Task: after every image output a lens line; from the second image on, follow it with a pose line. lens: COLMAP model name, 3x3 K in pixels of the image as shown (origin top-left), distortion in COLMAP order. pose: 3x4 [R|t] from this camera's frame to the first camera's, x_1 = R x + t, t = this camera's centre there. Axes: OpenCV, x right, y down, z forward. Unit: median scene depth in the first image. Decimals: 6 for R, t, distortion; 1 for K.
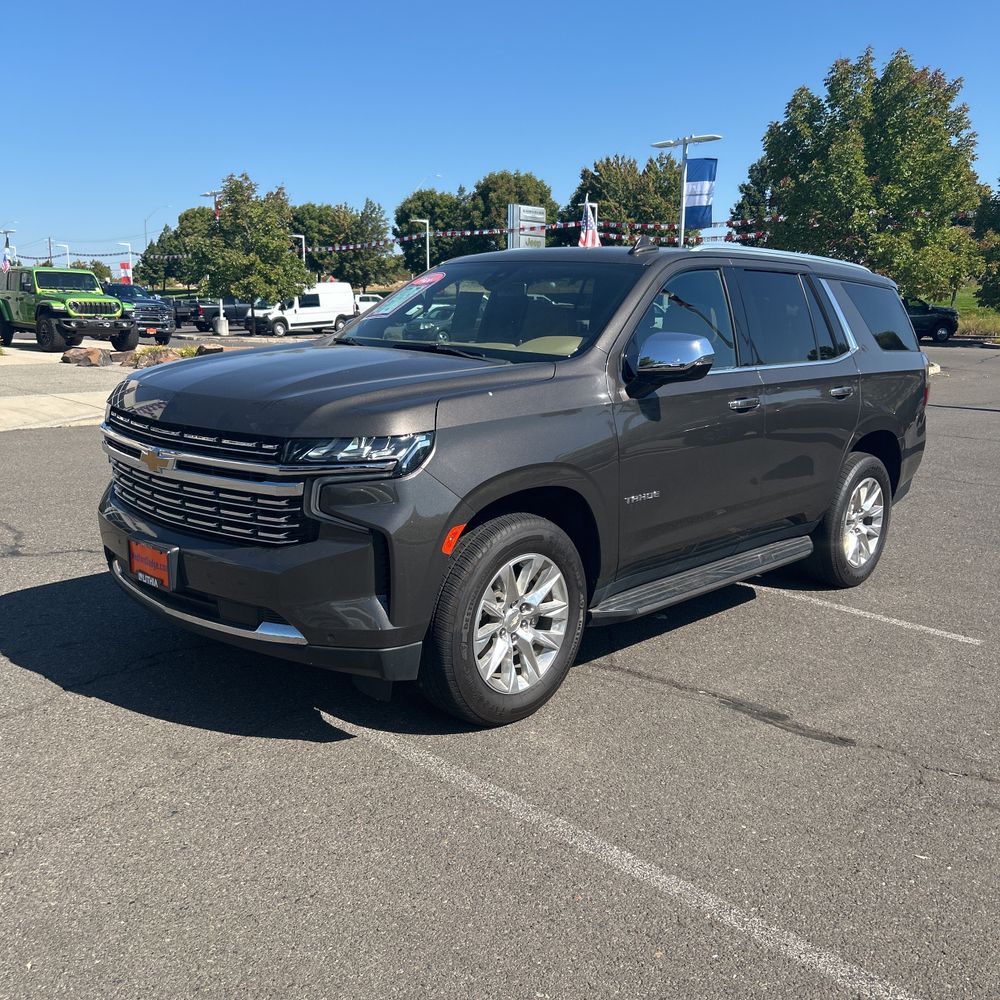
lens RADIAL K [[1015.3, 0, 507.1], [0, 1015.3, 497.5], [0, 0, 1]] dist [0.016566, 0.000000]
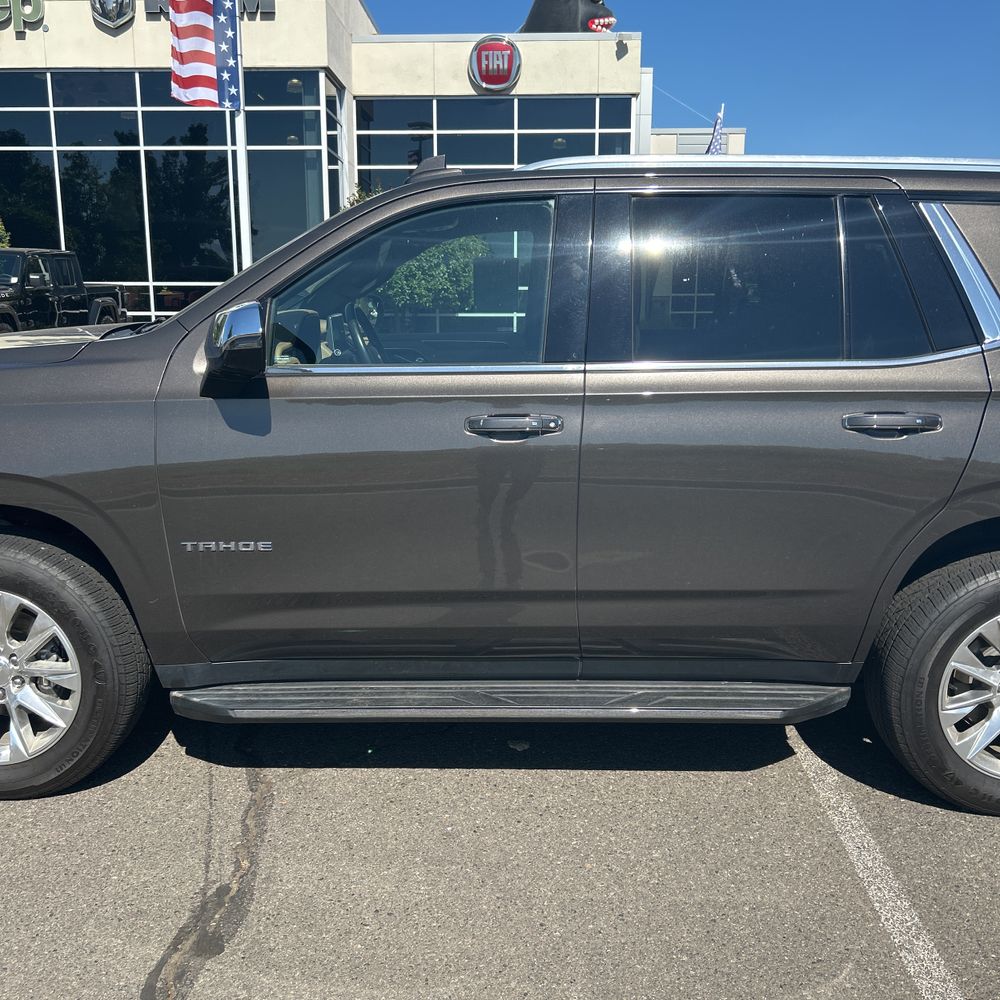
lens RADIAL K [[1015.3, 0, 497.9], [0, 1015.3, 497.7], [0, 0, 1]] dist [0.016566, 0.000000]
pose [[0.673987, 0.125443, -0.728015, 0.736068], [-0.123189, 0.990764, 0.056669, -0.092381], [0.728400, 0.051489, 0.683215, 0.665996]]
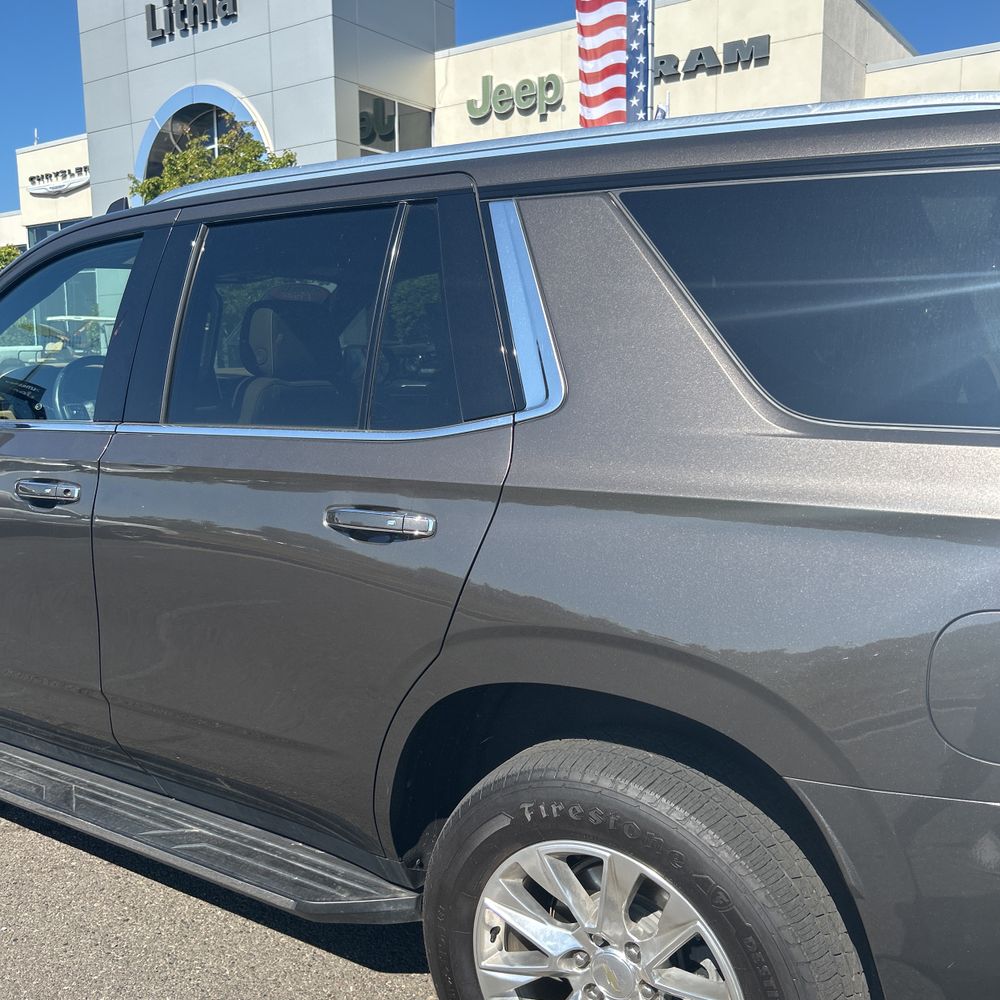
lens RADIAL K [[1015.3, 0, 490.1], [0, 1015.3, 509.1], [0, 0, 1]] dist [0.016566, 0.000000]
pose [[0.158431, 0.130273, -0.978738, 0.870802], [-0.163900, 0.980975, 0.104039, -0.195598], [0.973672, 0.143932, 0.176769, 1.264073]]
